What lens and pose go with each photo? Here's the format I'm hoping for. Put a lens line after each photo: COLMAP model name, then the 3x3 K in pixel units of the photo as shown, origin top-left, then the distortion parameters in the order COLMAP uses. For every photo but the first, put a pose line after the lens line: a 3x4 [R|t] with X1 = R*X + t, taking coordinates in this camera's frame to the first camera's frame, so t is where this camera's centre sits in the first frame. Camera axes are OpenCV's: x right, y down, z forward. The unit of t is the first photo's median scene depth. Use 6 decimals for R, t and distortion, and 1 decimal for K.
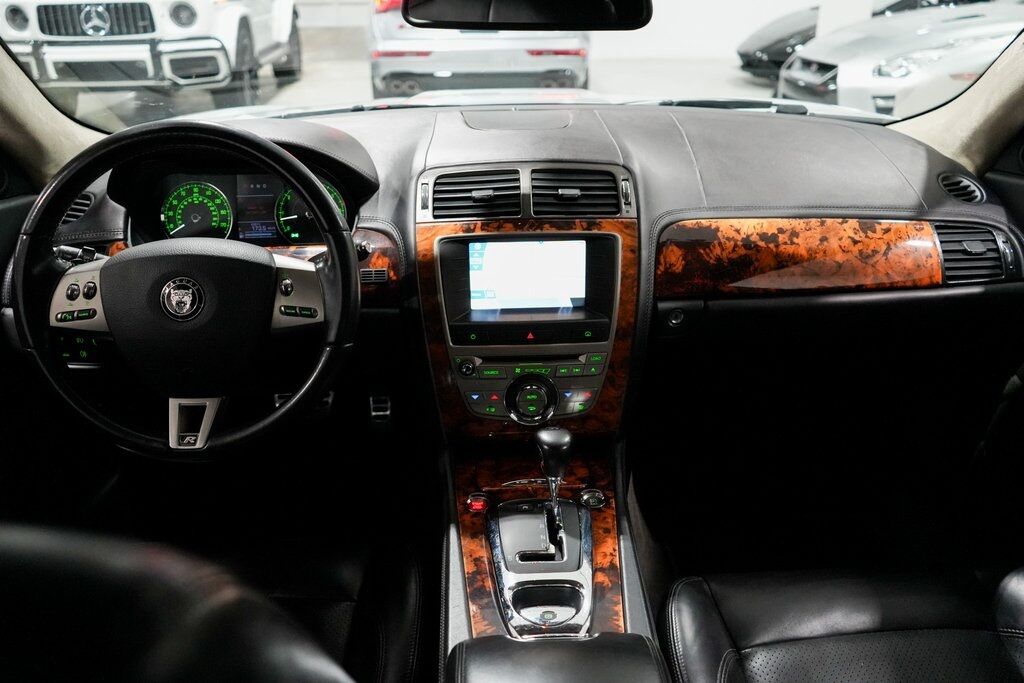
lens RADIAL K [[832.2, 0, 512.0], [0, 832.2, 341.5], [0, 0, 1]] dist [-0.003784, 0.006218]
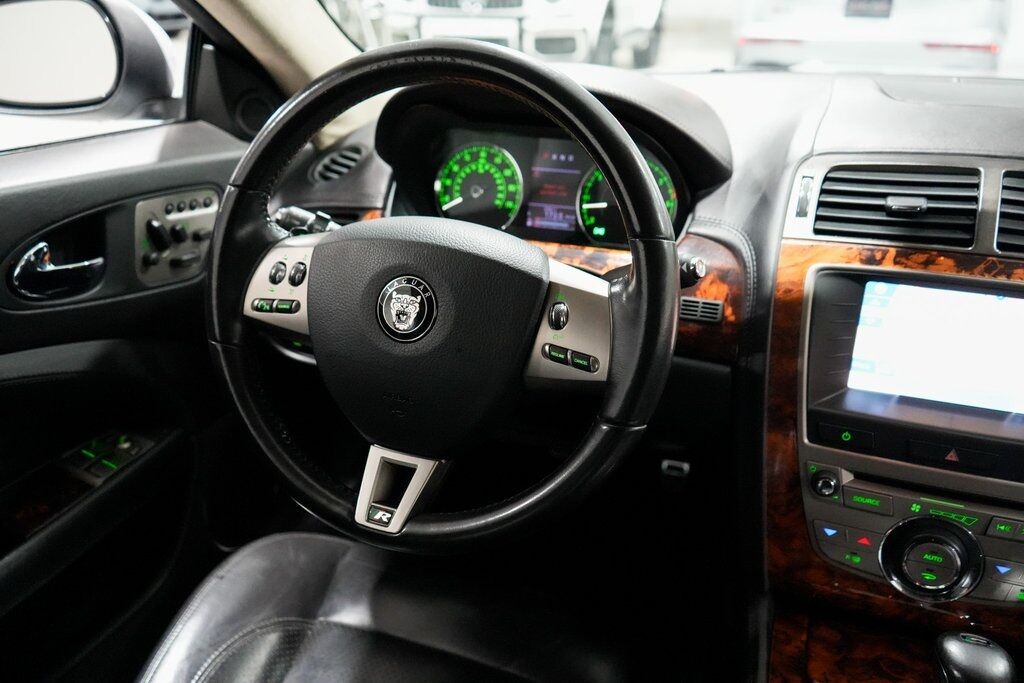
lens RADIAL K [[820.4, 0, 512.0], [0, 820.4, 341.5], [0, 0, 1]] dist [-0.002937, 0.003017]
pose [[0.917566, 0.174367, -0.357307, -0.067460], [-0.171545, 0.984370, 0.039848, -0.054386], [0.358671, 0.024731, 0.933136, 0.350289]]
